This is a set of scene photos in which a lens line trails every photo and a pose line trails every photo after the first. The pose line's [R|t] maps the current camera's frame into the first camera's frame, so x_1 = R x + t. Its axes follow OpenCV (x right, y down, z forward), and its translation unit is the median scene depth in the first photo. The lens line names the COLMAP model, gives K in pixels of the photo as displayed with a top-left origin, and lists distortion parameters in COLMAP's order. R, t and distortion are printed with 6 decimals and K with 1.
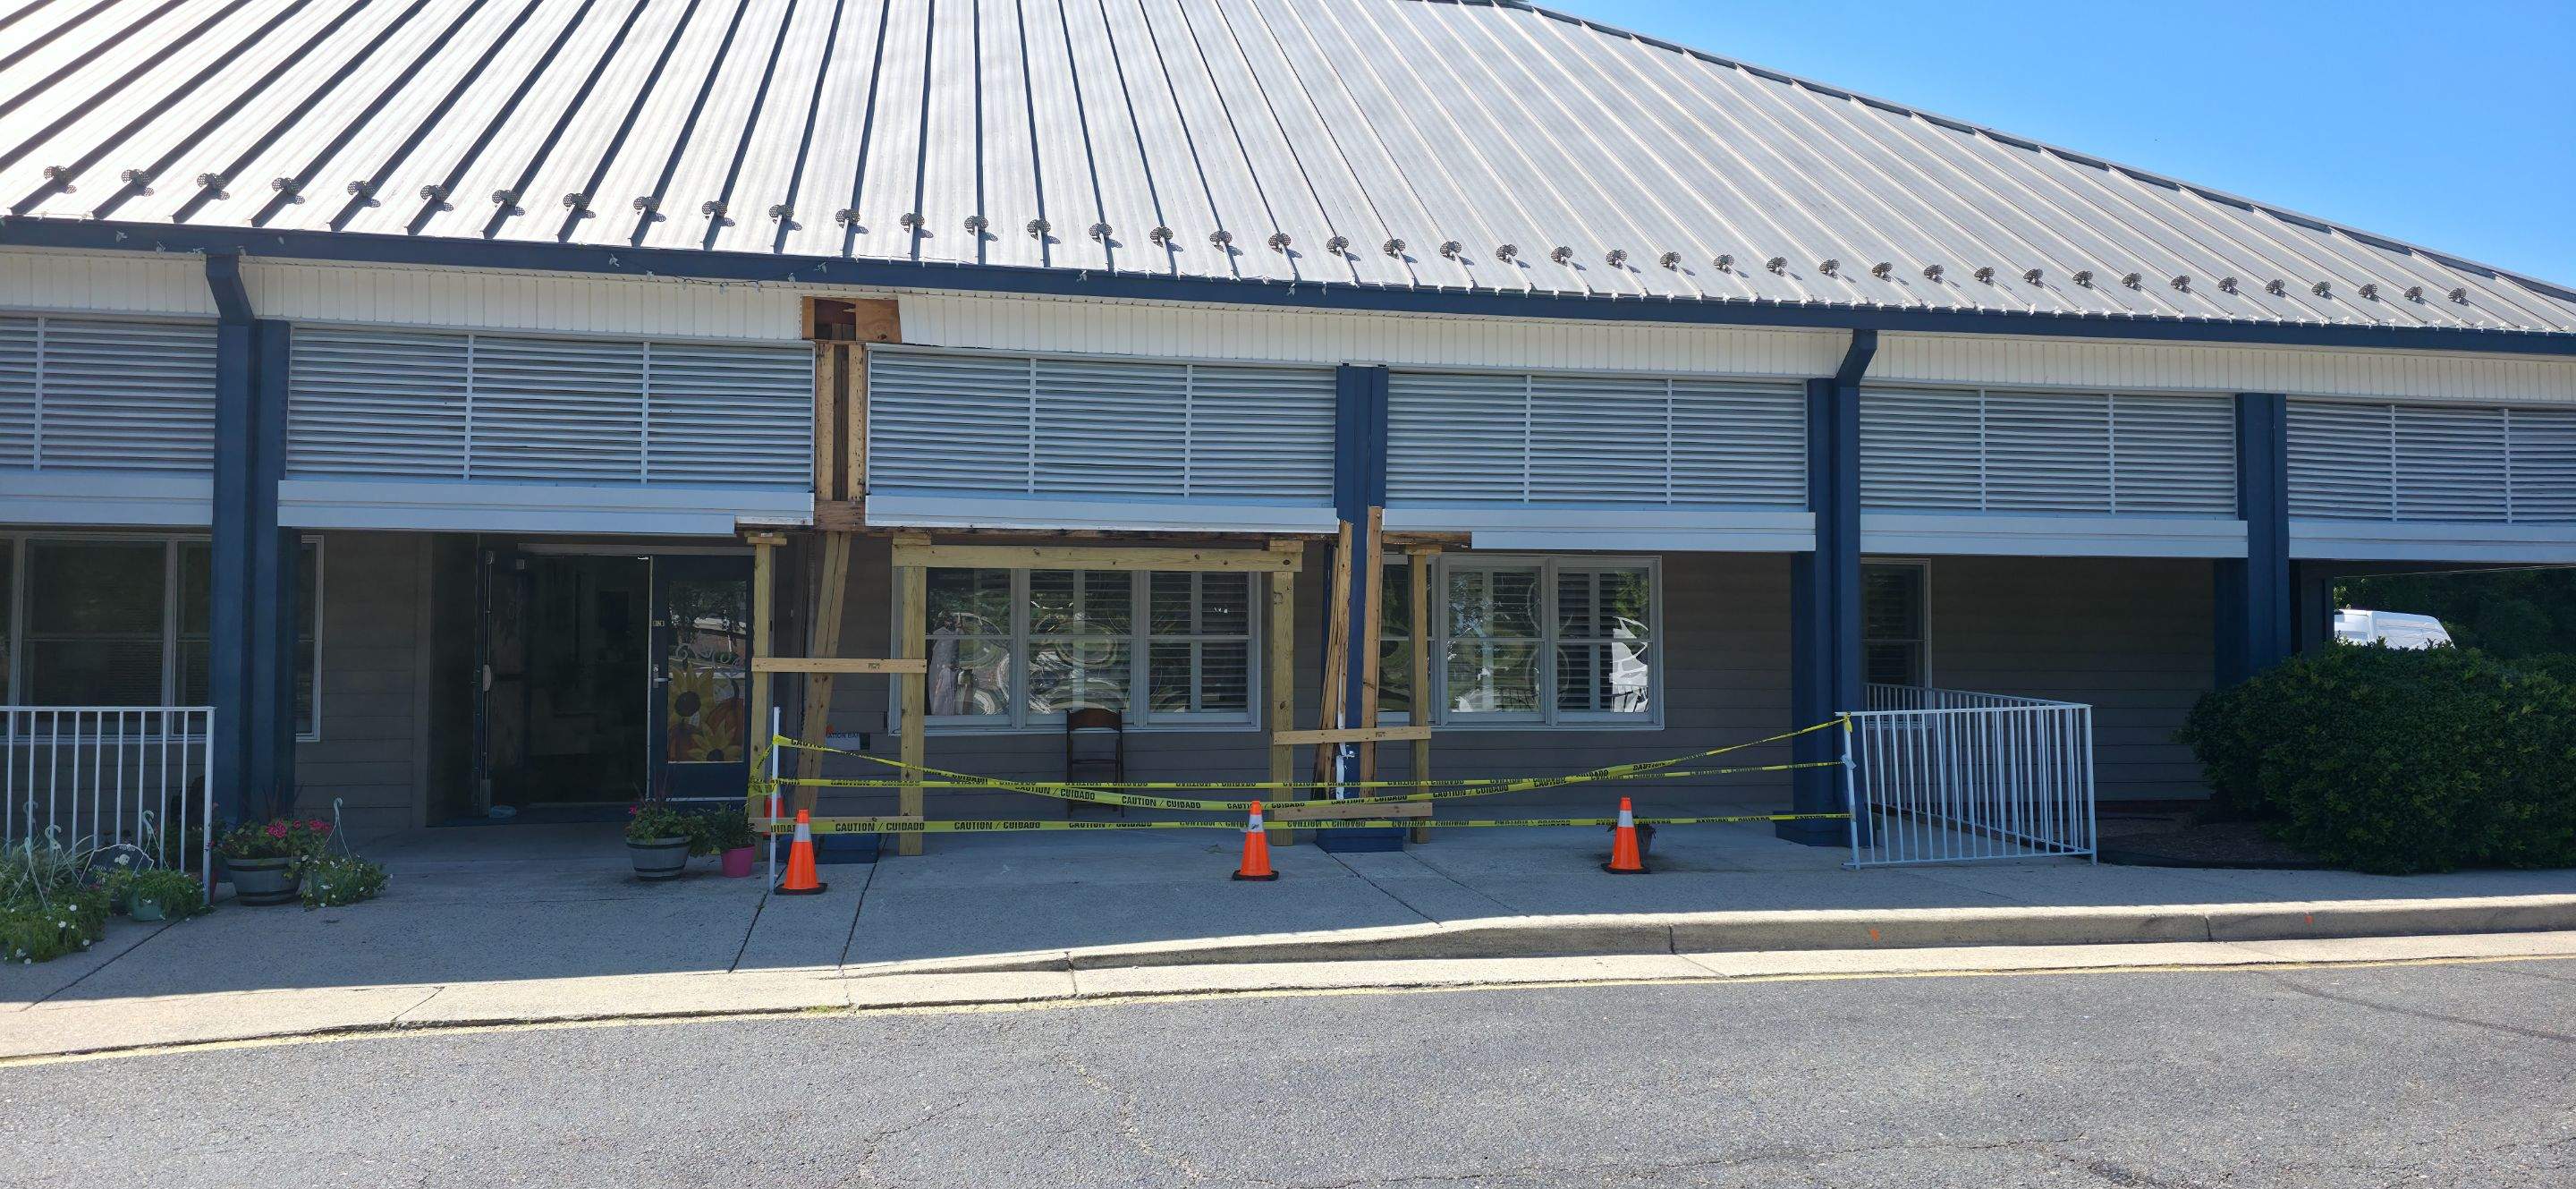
lens RADIAL K [[1691.8, 0, 1295.3], [0, 1691.8, 593.6], [0, 0, 1]] dist [0.076656, -0.077585]
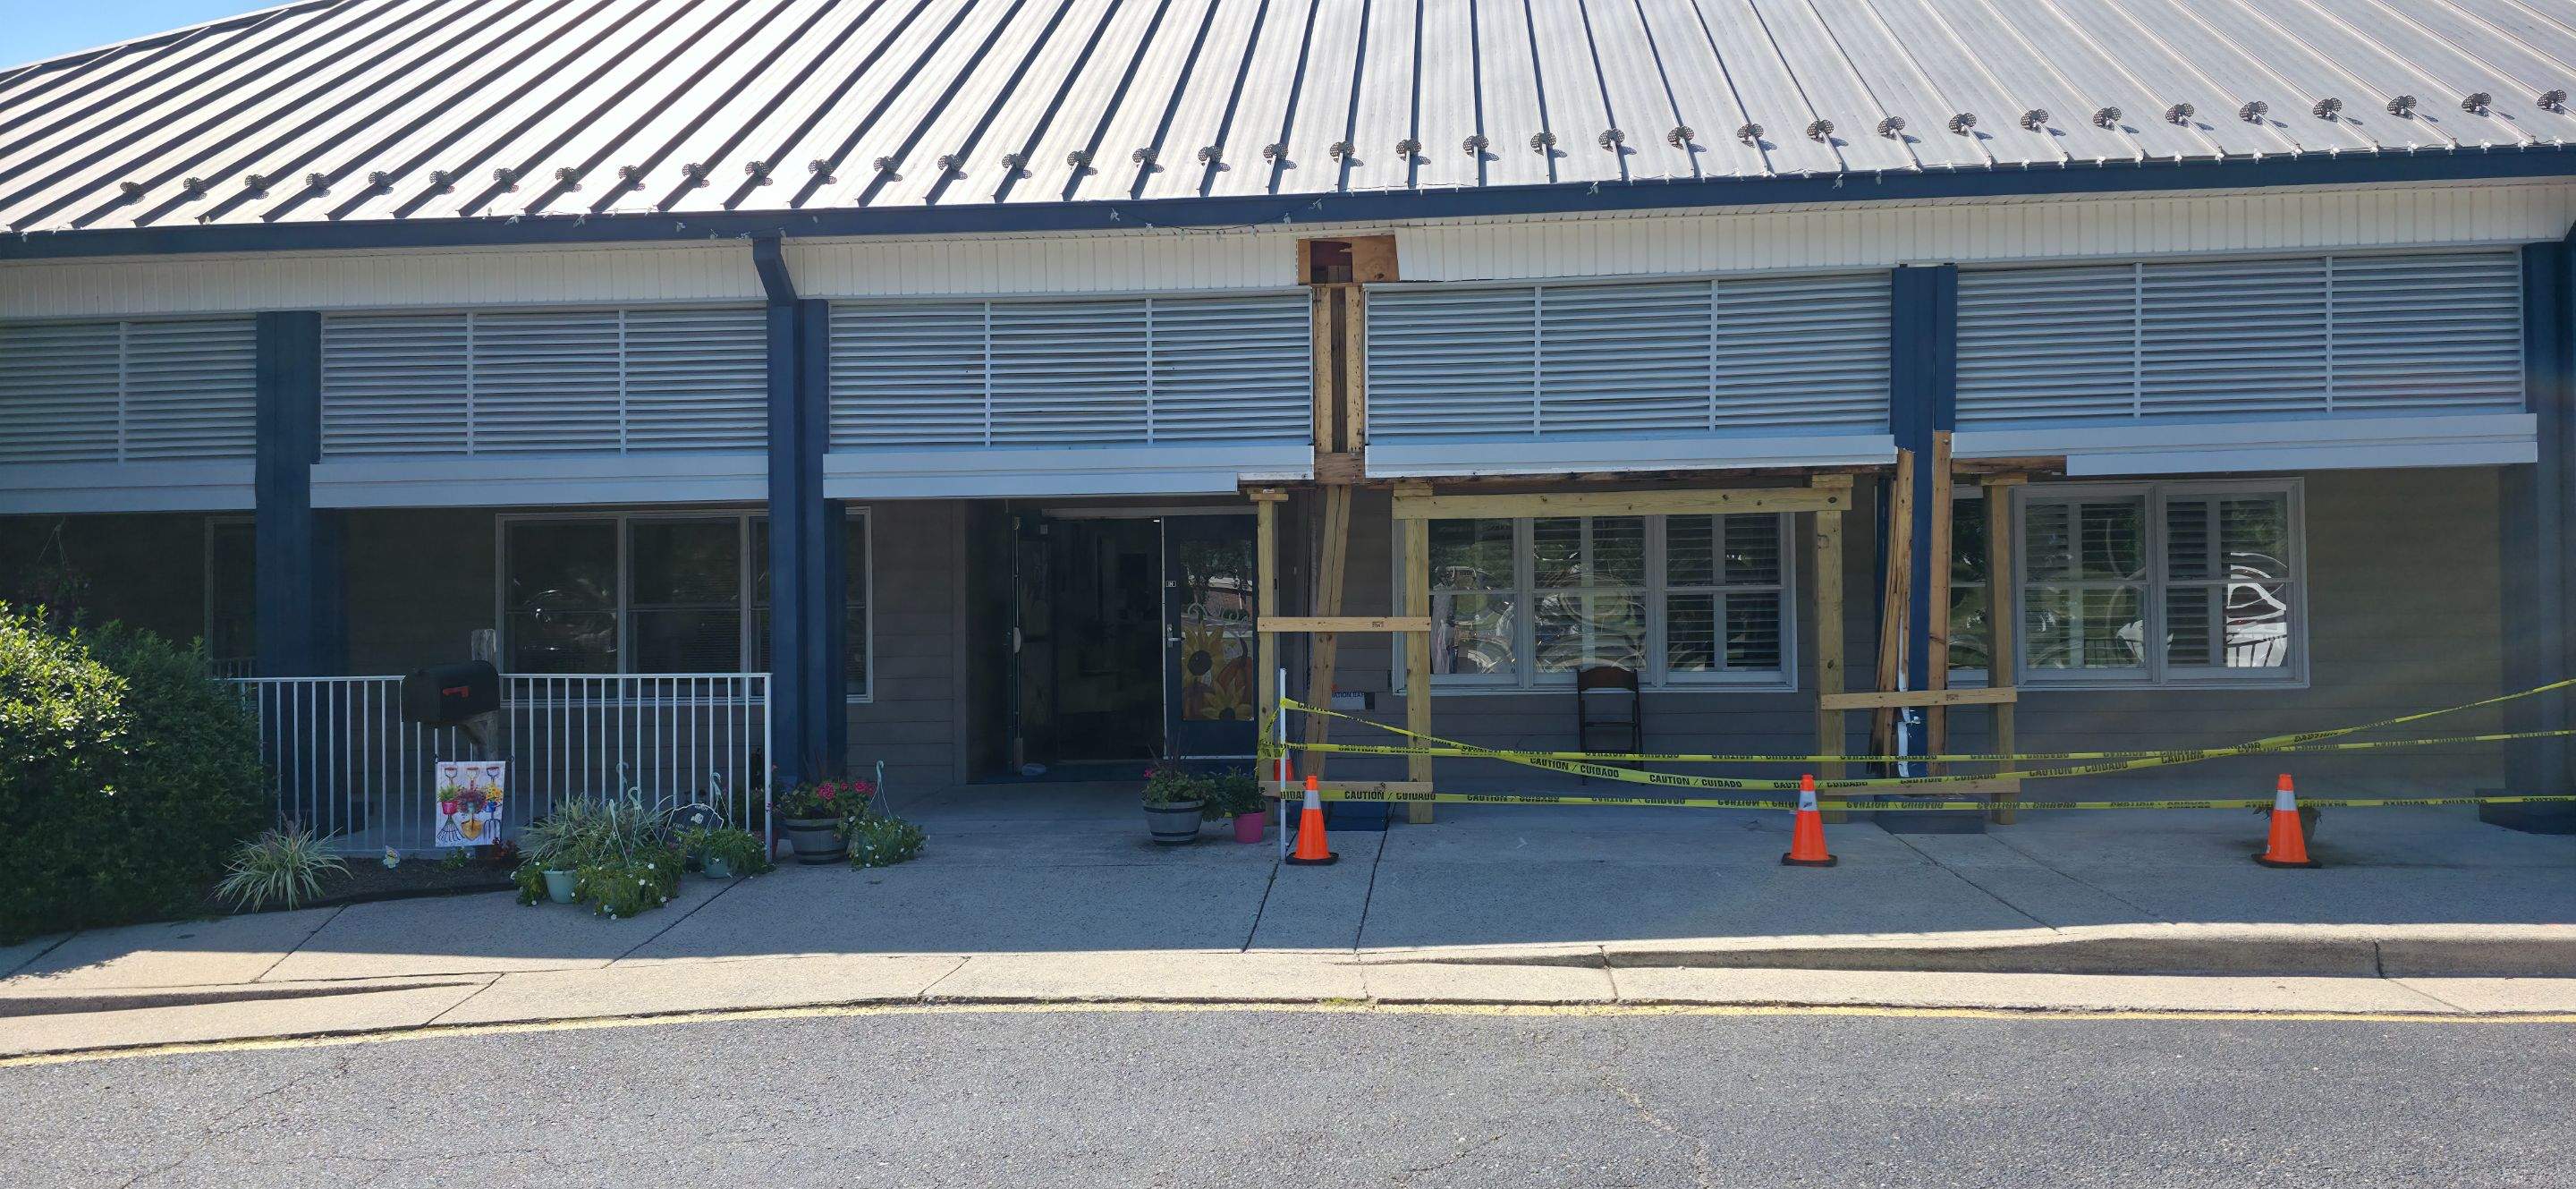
lens RADIAL K [[1691.8, 0, 1293.7], [0, 1691.8, 604.4], [0, 0, 1]] dist [0.076656, -0.077585]
pose [[0.958258, -0.016654, -0.285420, -0.022612], [0.026490, 0.999180, 0.030636, 0.001099], [0.284676, -0.036918, 0.957913, 0.078750]]
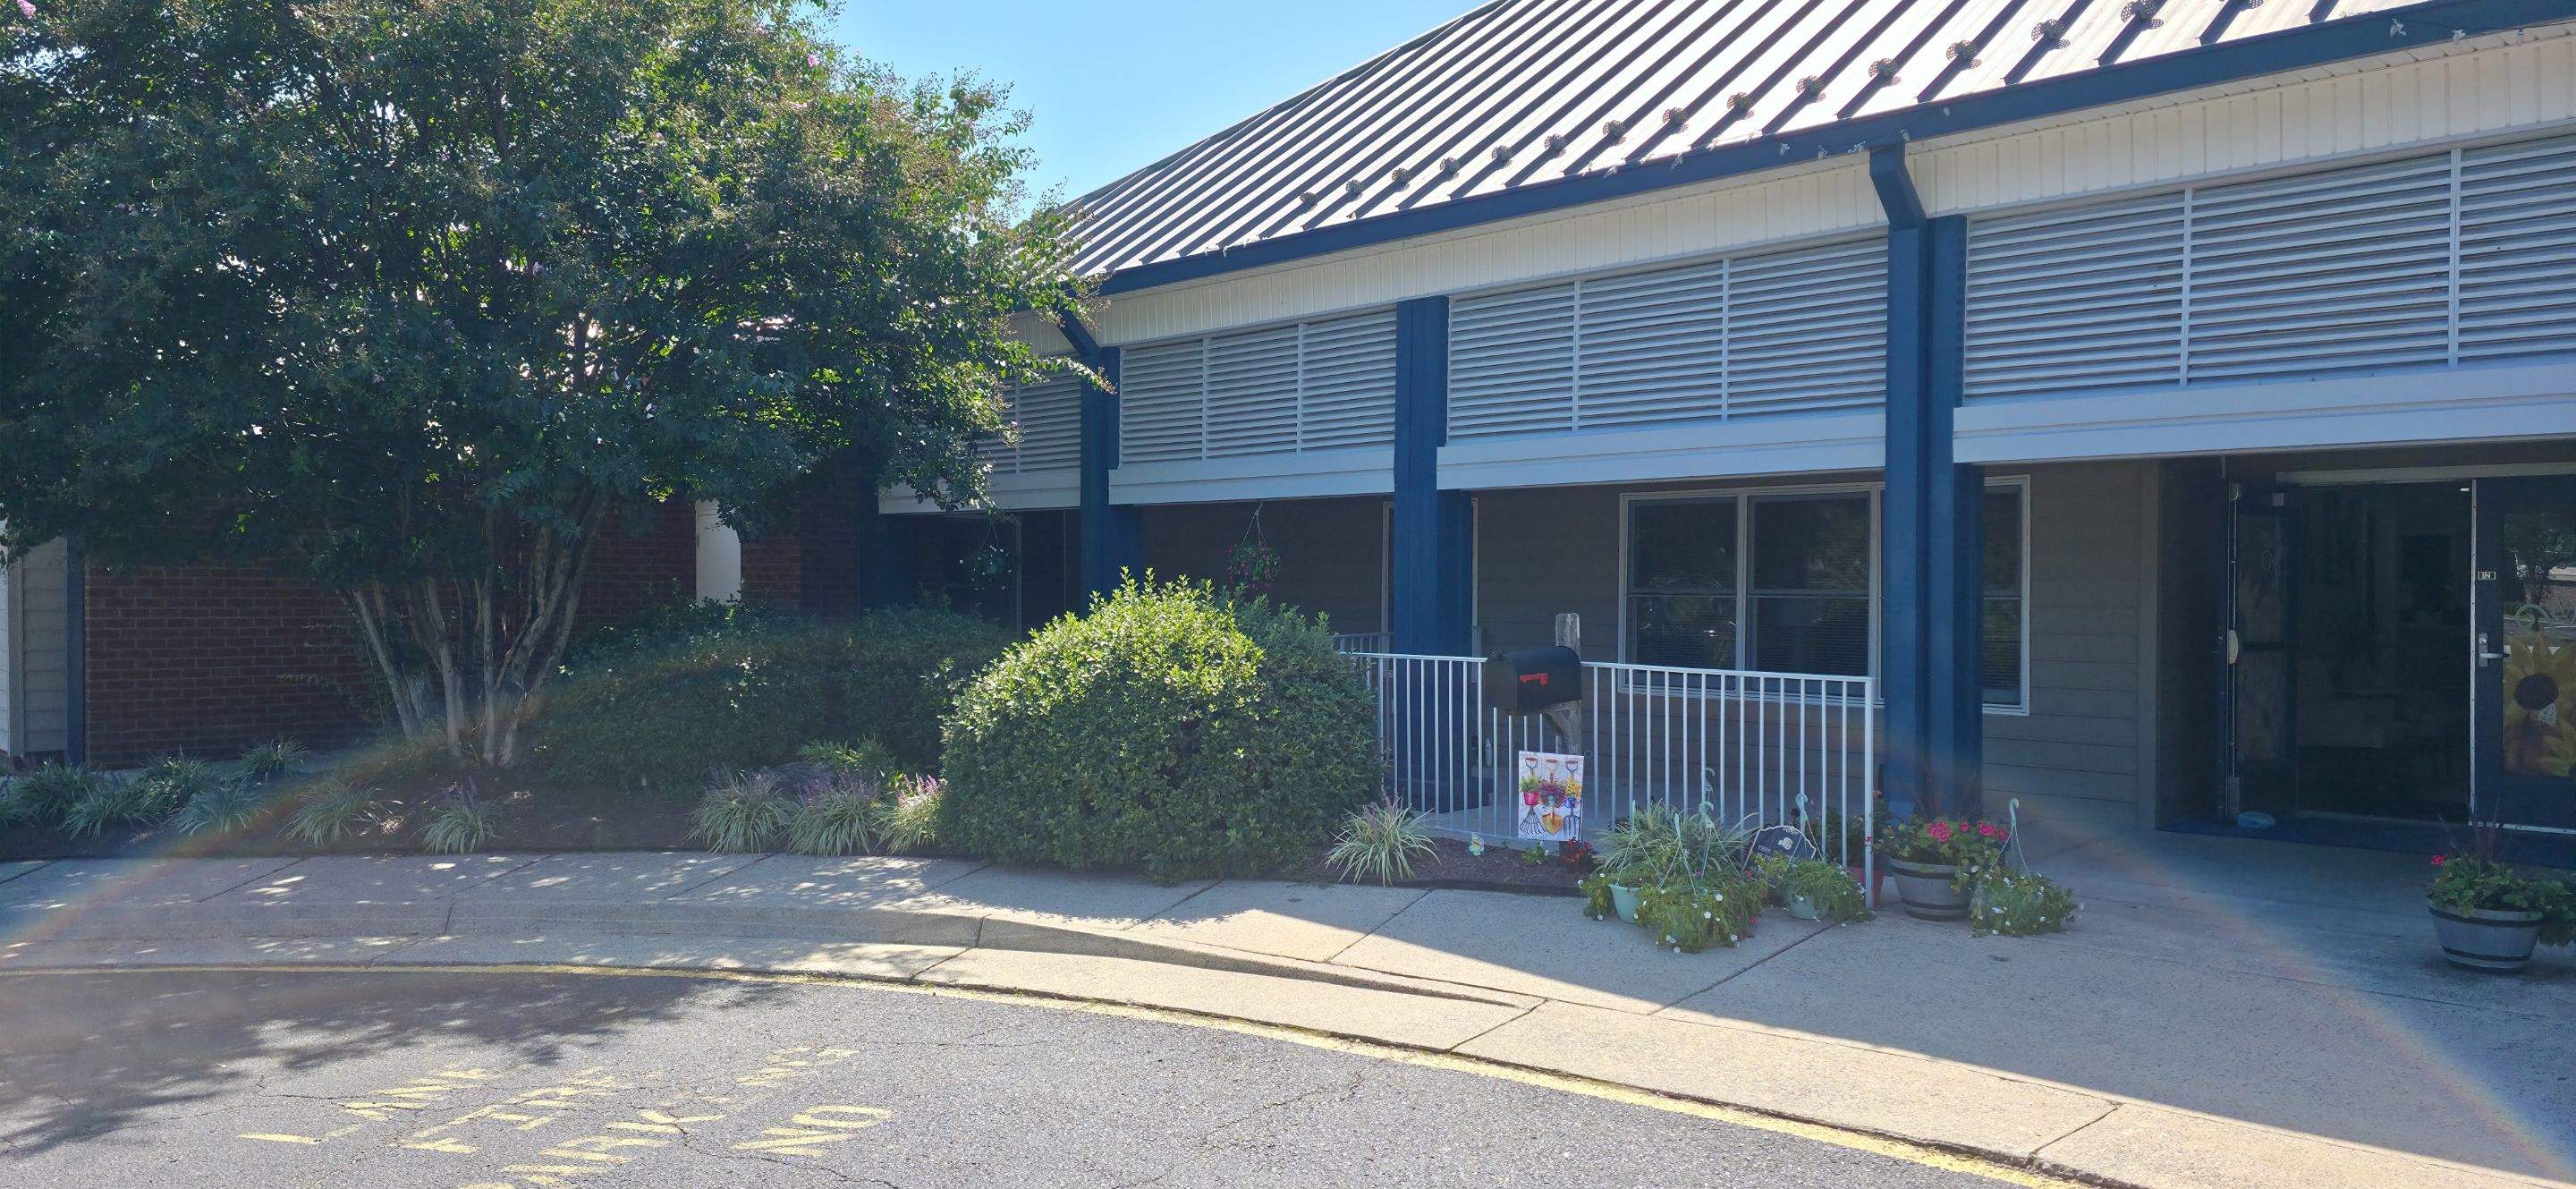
lens RADIAL K [[1691.8, 0, 1244.7], [0, 1691.8, 584.5], [0, 0, 1]] dist [0.076656, -0.077585]
pose [[0.551234, -0.001566, -0.834349, -0.077688], [0.019514, 0.999749, 0.011016, 0.004198], [0.834122, -0.022354, 0.551126, 0.225960]]
